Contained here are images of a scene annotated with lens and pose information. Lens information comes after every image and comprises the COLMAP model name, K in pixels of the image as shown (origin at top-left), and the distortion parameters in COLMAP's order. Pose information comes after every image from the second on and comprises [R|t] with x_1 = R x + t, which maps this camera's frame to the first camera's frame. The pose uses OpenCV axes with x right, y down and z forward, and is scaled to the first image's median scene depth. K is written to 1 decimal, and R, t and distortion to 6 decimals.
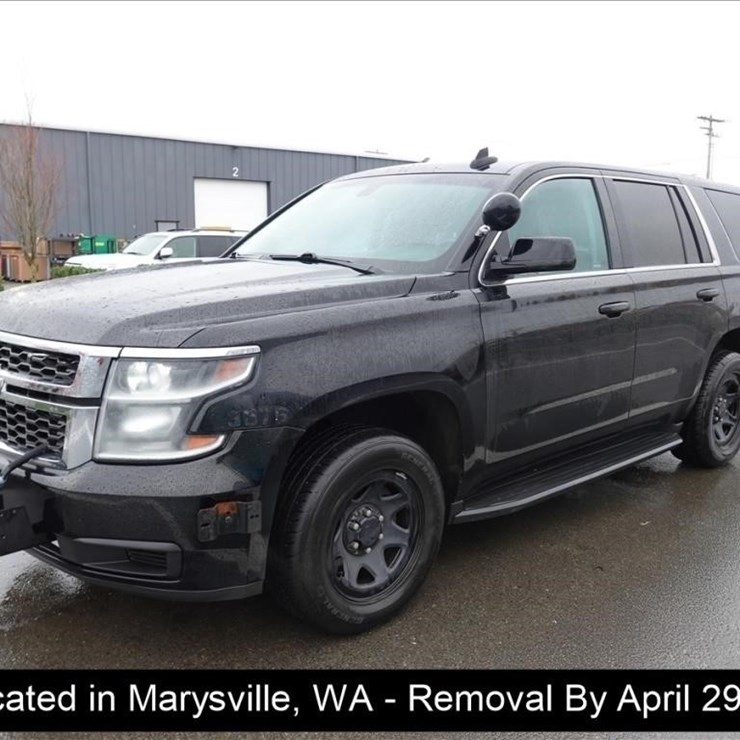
lens RADIAL K [[889.8, 0, 370.0], [0, 889.8, 370.0], [0, 0, 1]] dist [0.017349, 0.001082]
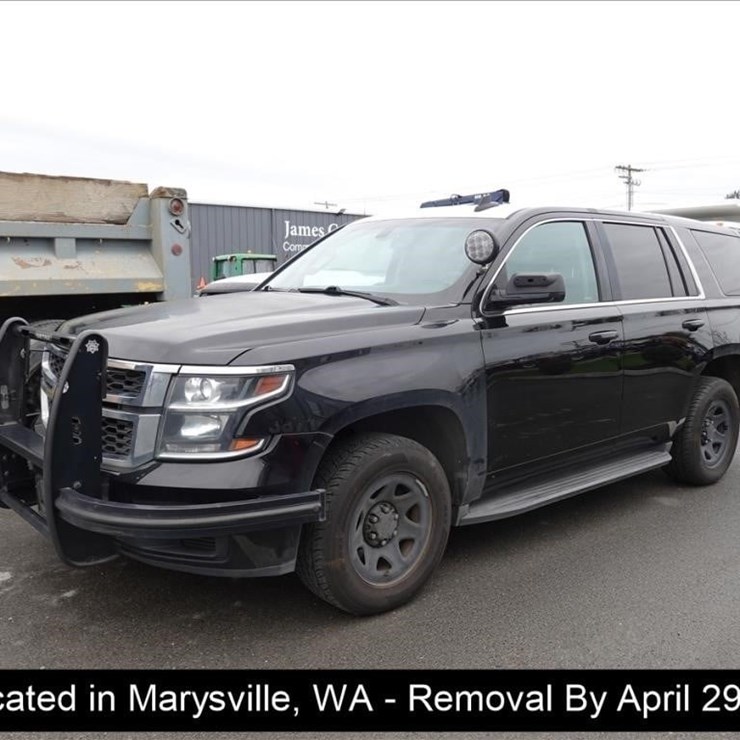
lens RADIAL K [[913.8, 0, 370.0], [0, 913.8, 370.0], [0, 0, 1]] dist [-0.017728, -0.007971]
pose [[0.999841, 0.003644, -0.017443, -0.000189], [-0.004291, 0.999299, -0.037177, 0.021601], [0.017295, 0.037246, 0.999156, -0.193097]]
